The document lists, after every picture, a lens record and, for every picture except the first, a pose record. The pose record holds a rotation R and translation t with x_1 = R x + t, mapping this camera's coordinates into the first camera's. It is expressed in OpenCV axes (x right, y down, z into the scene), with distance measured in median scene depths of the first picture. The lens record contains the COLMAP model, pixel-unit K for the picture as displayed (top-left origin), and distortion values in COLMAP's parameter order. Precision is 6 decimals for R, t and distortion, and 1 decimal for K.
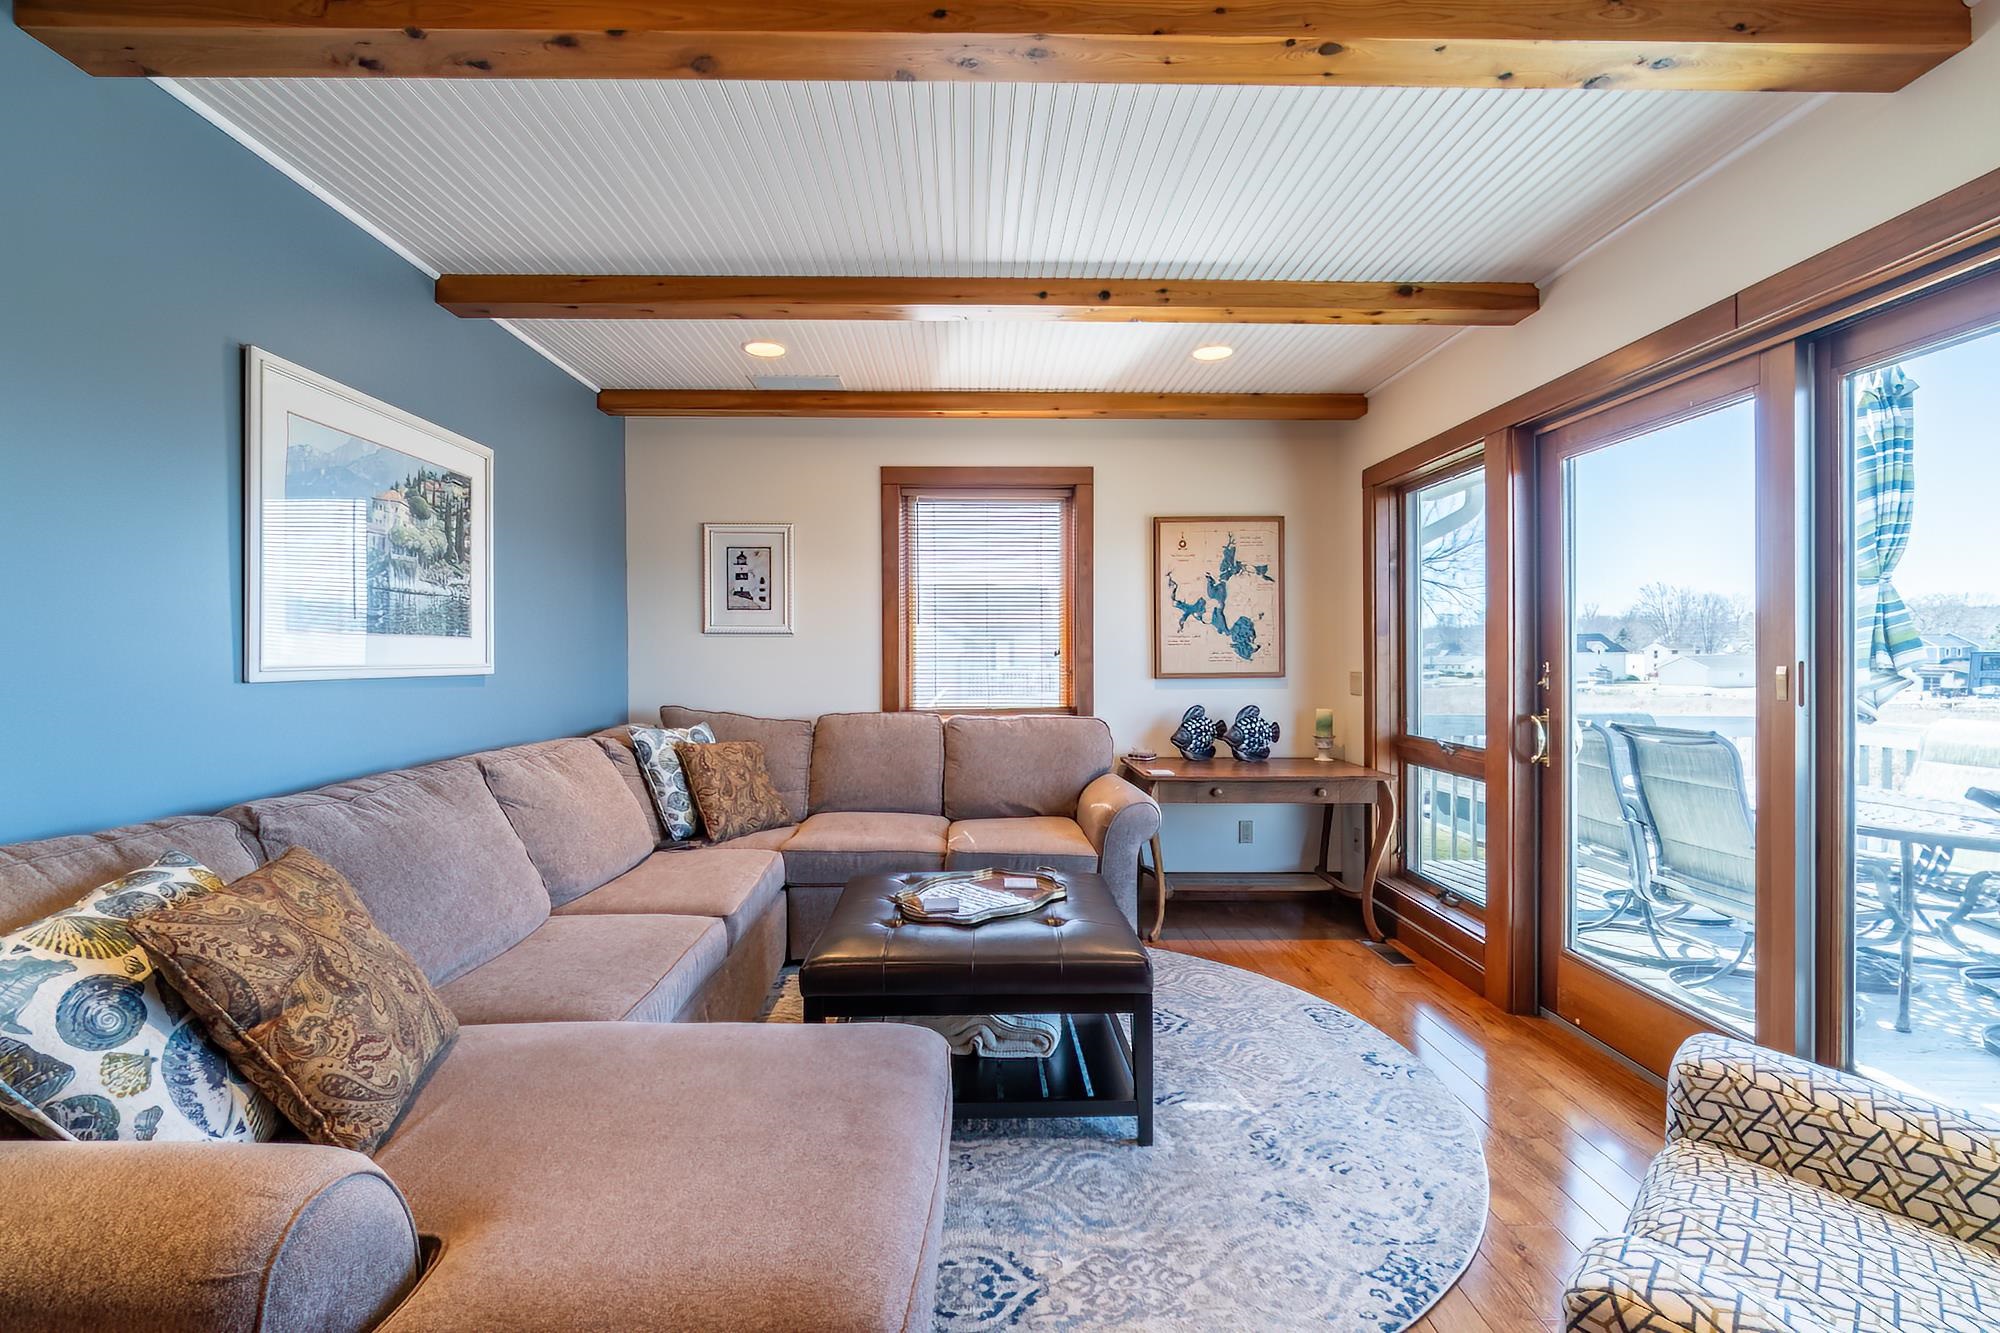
lens RADIAL K [[869.1, 0, 1001.5], [0, 869.1, 660.2], [0, 0, 1]] dist [-0.003694, -0.000014]
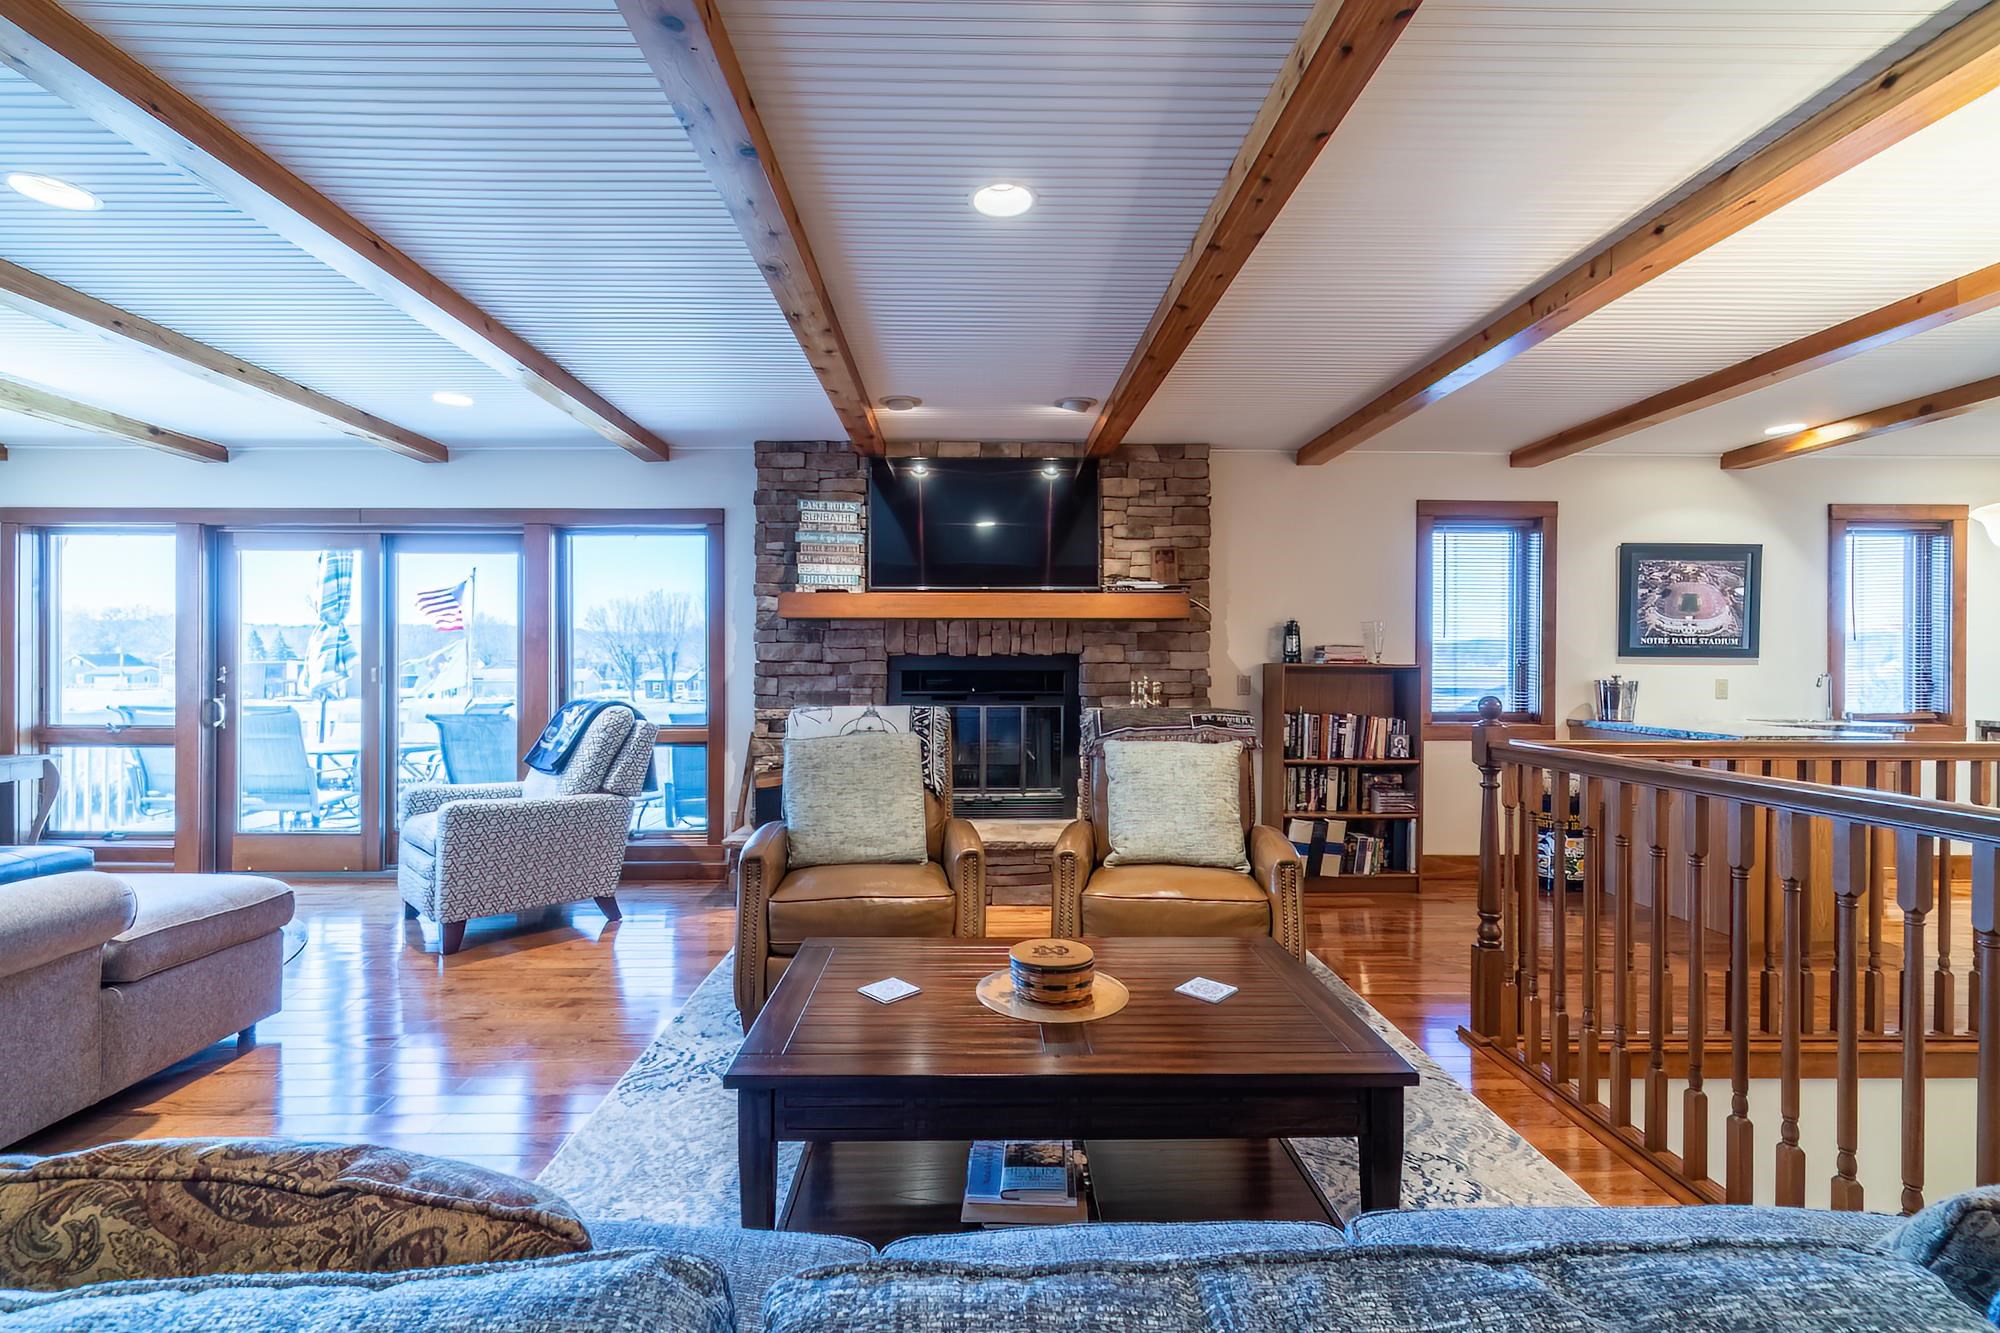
lens RADIAL K [[869.1, 0, 970.4], [0, 869.1, 672.5], [0, 0, 1]] dist [-0.003694, -0.000014]
pose [[0.003897, -0.005936, 0.999975, -0.778677], [0.000176, 0.999982, 0.005936, 0.002506], [-0.999992, 0.000153, 0.003898, -0.343039]]
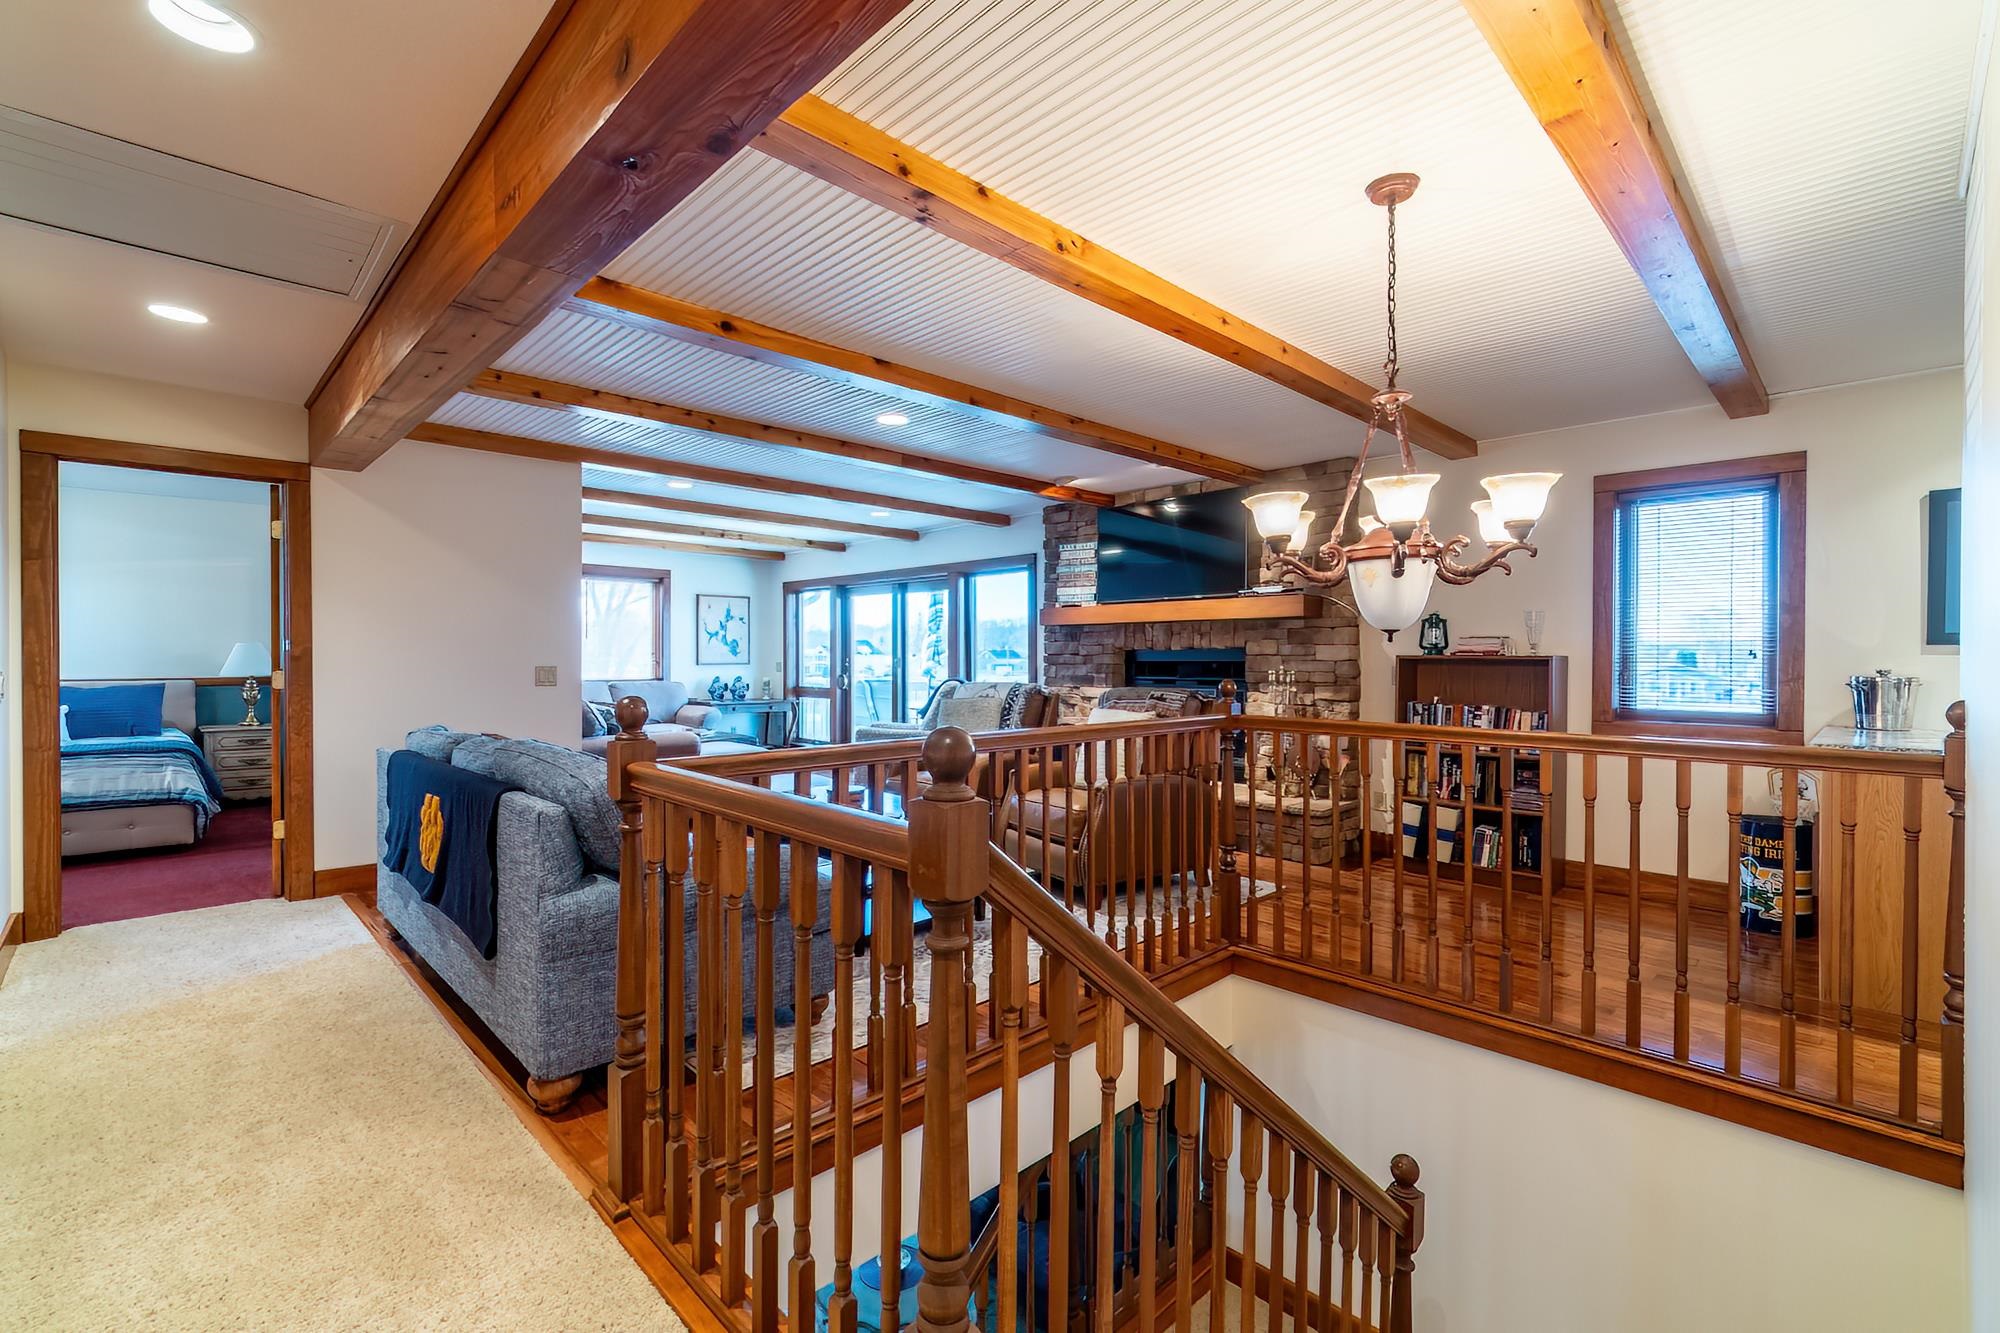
lens RADIAL K [[869.1, 0, 1014.2], [0, 869.1, 672.5], [0, 0, 1]] dist [-0.003694, -0.000014]
pose [[0.718194, -0.008492, 0.695792, -0.875660], [-0.002634, 0.999885, 0.014923, 0.005104], [-0.695838, -0.012551, 0.718089, -1.307870]]
